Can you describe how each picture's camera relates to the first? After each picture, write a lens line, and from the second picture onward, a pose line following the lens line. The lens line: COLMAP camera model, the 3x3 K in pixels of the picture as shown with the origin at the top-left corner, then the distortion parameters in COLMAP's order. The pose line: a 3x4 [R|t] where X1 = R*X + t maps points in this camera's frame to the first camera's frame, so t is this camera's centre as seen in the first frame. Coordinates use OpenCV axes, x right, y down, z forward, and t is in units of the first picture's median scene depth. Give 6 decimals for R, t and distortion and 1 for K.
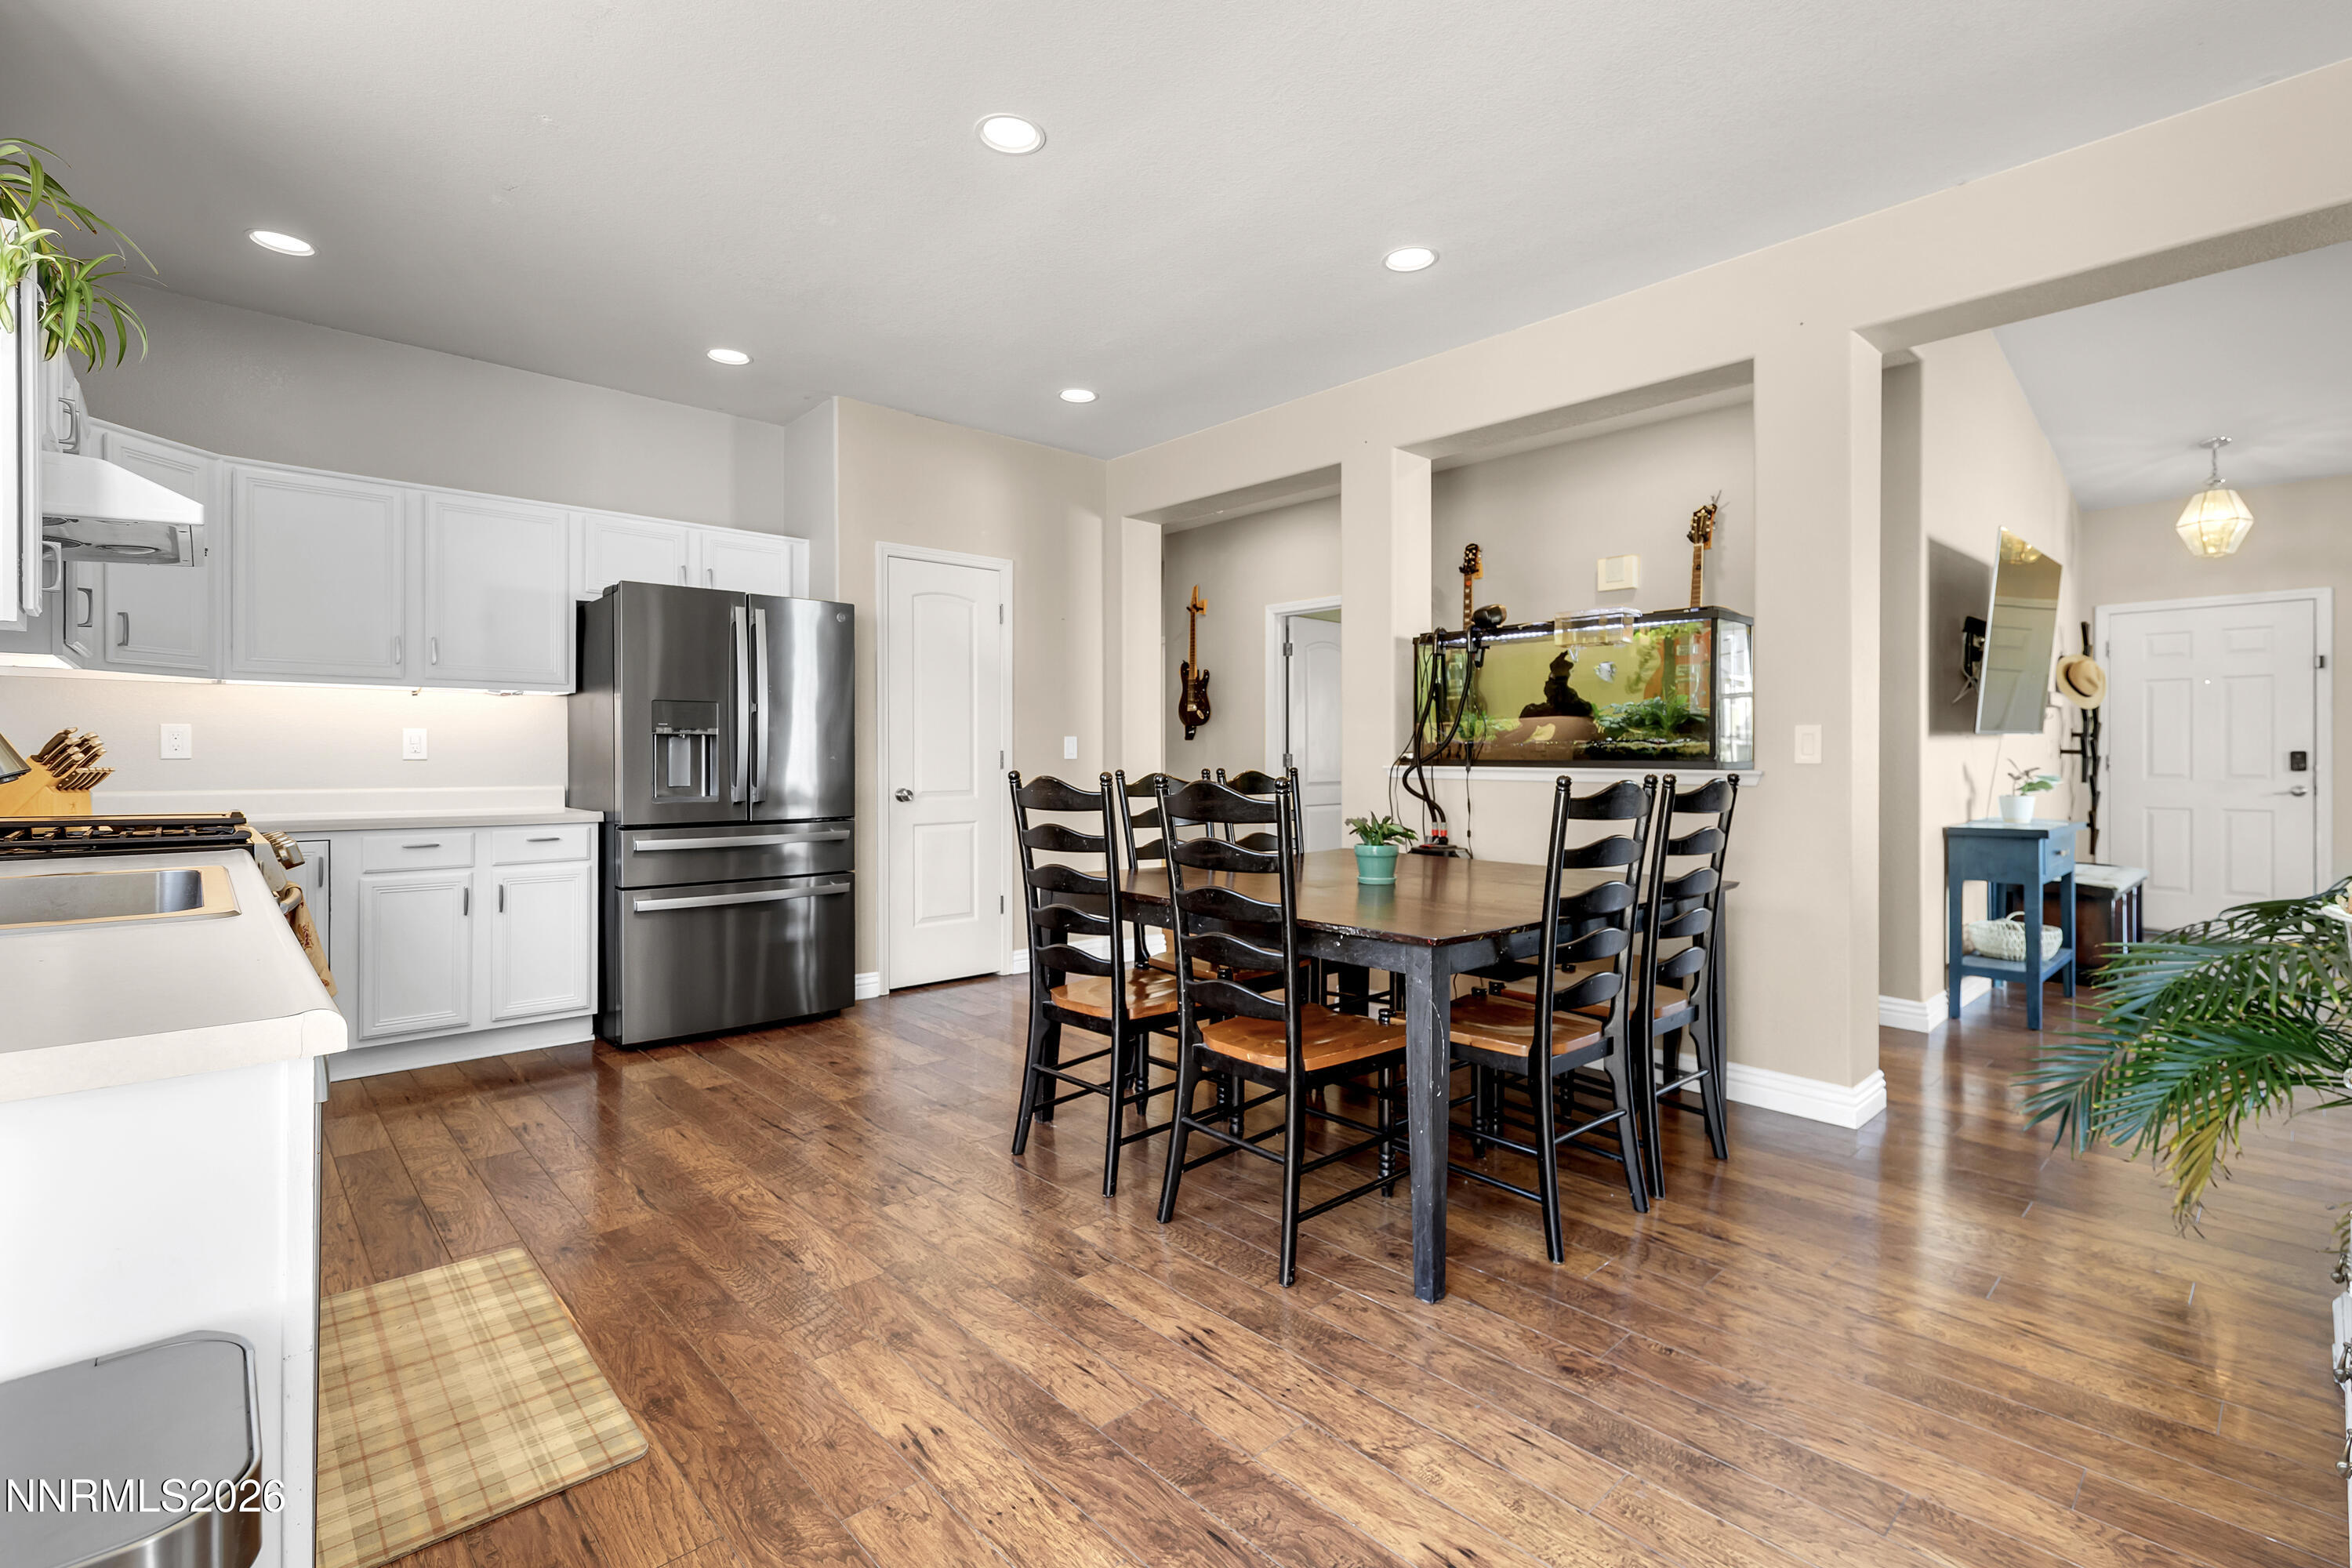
lens RADIAL K [[1035.4, 0, 1176.0], [0, 1035.4, 784.0], [0, 0, 1]] dist [0.002493, -0.000235]
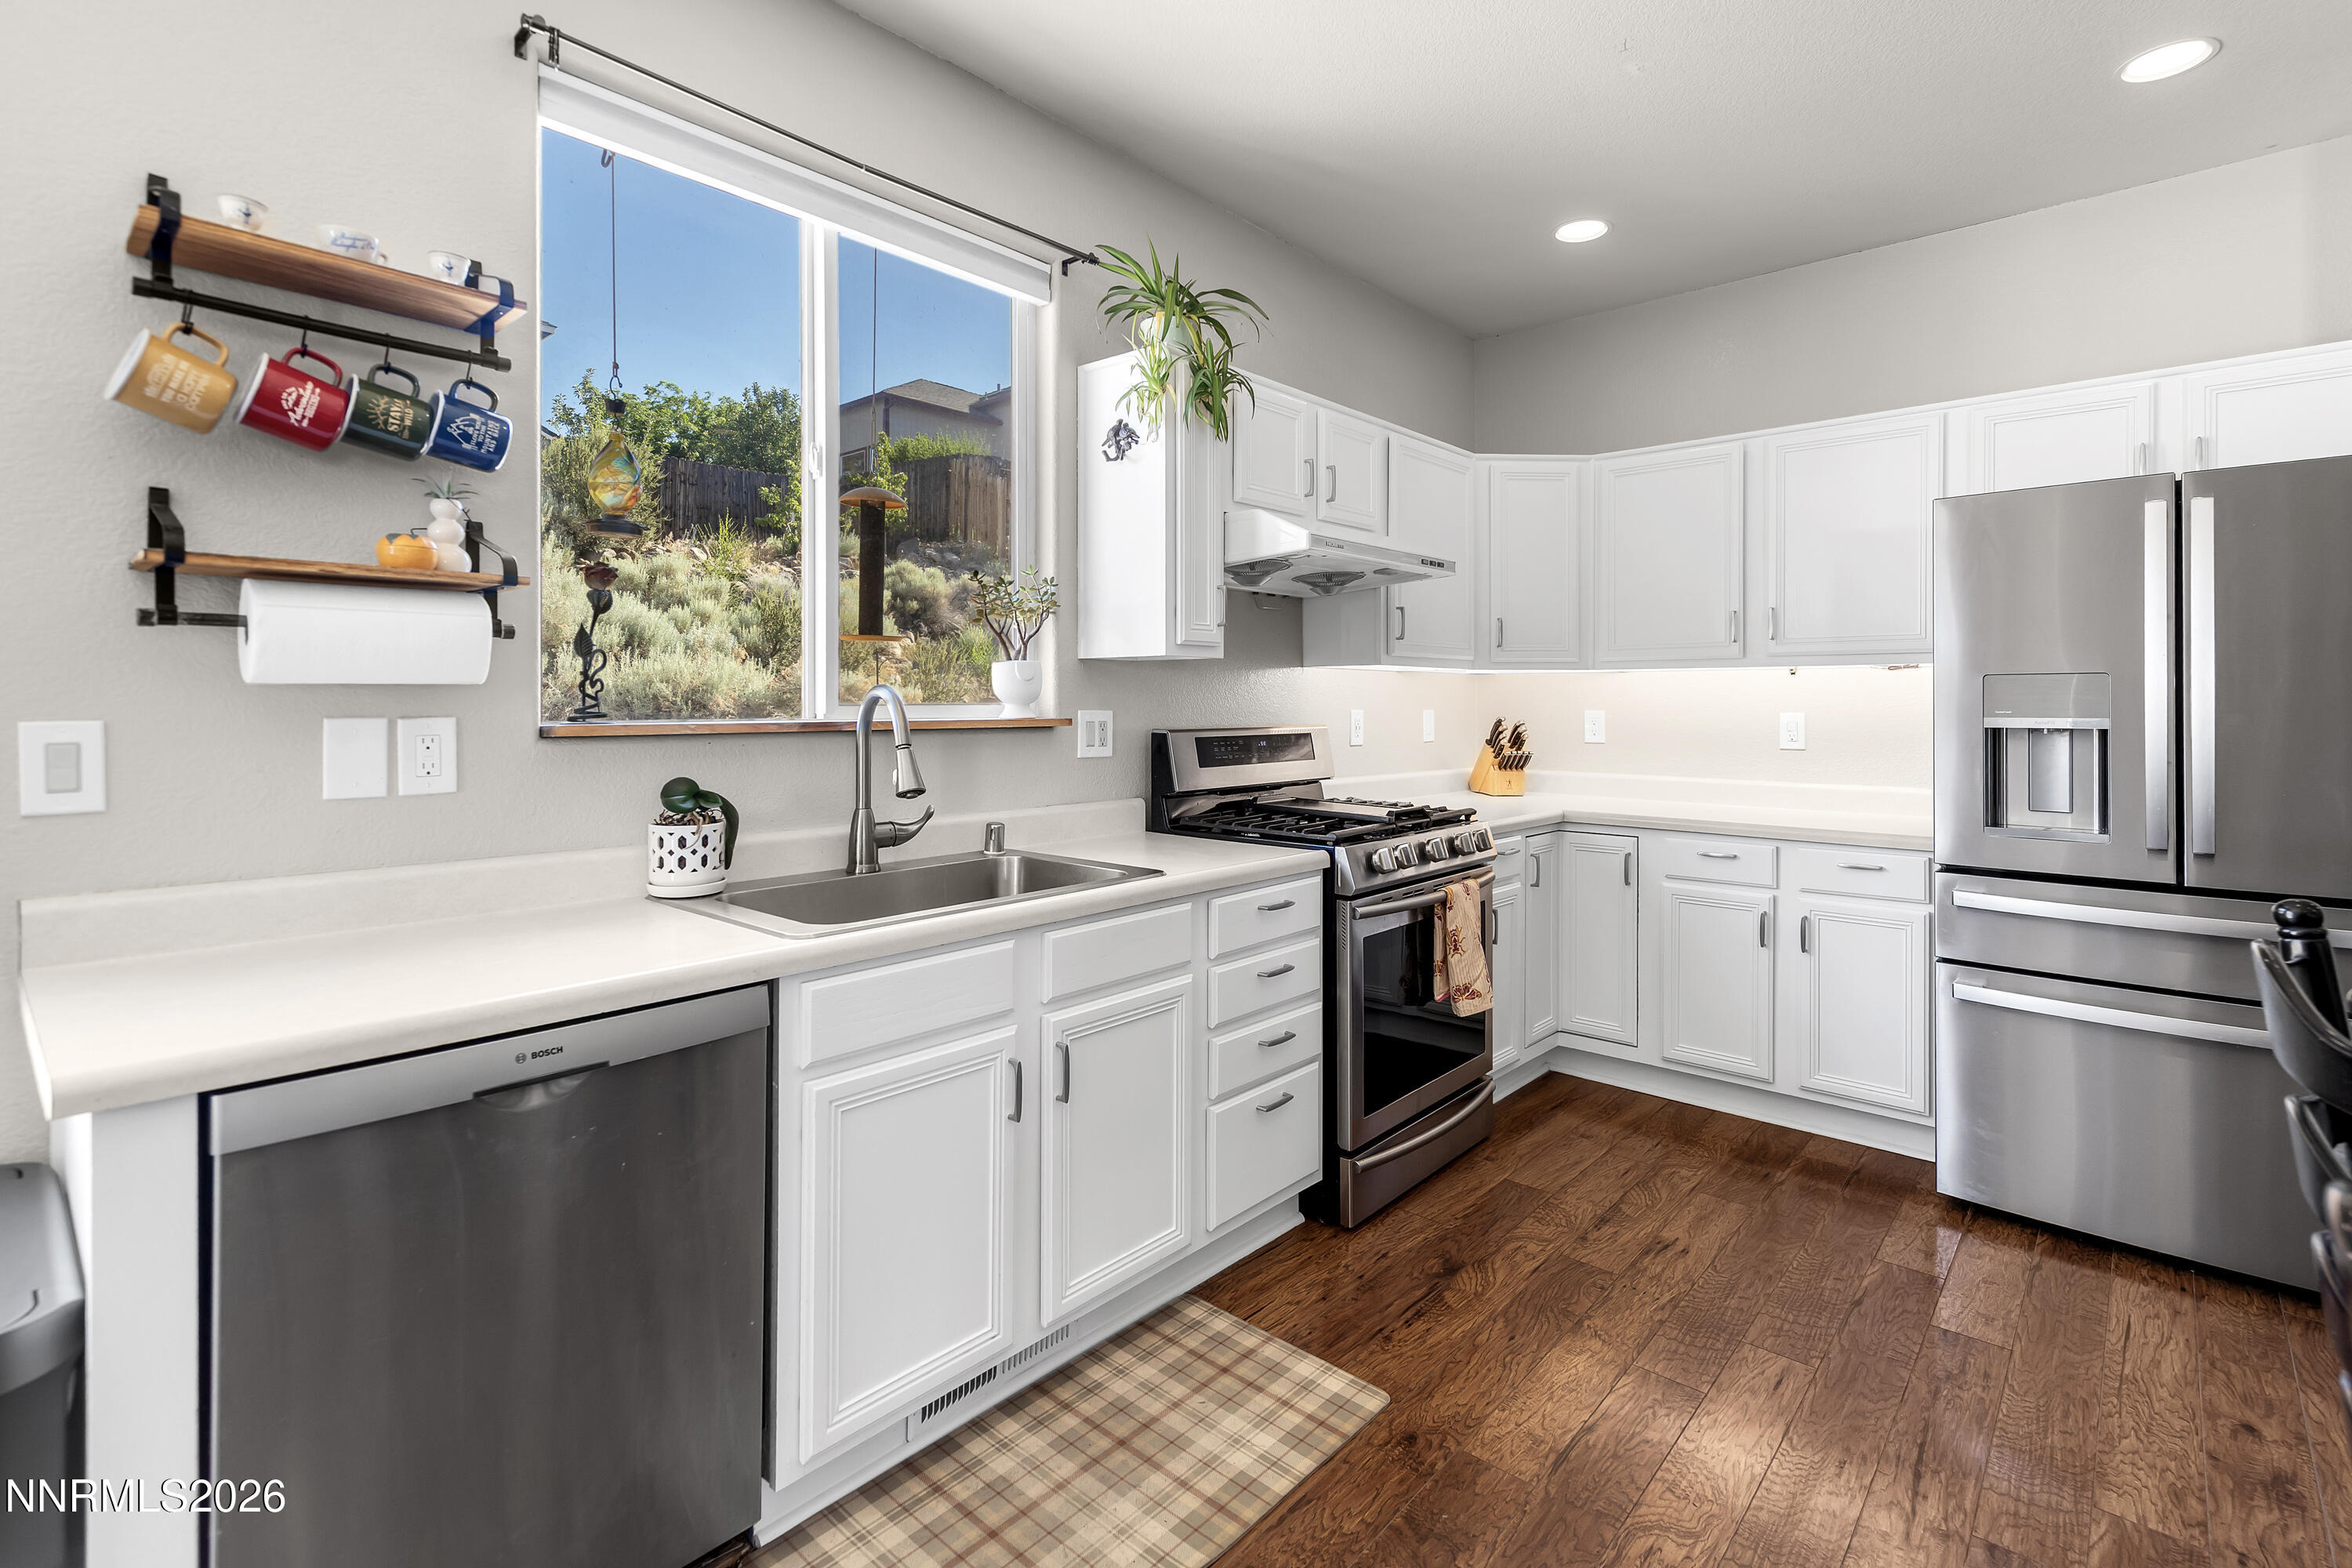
lens RADIAL K [[1081.8, 0, 1175.2], [0, 1081.8, 702.7], [0, 0, 1]] dist [0.015822, 0.000083]
pose [[0.120022, -0.004200, -0.992762, 0.134691], [-0.026614, 0.999618, -0.007446, -0.057231], [0.992414, 0.027316, 0.119864, 0.530862]]
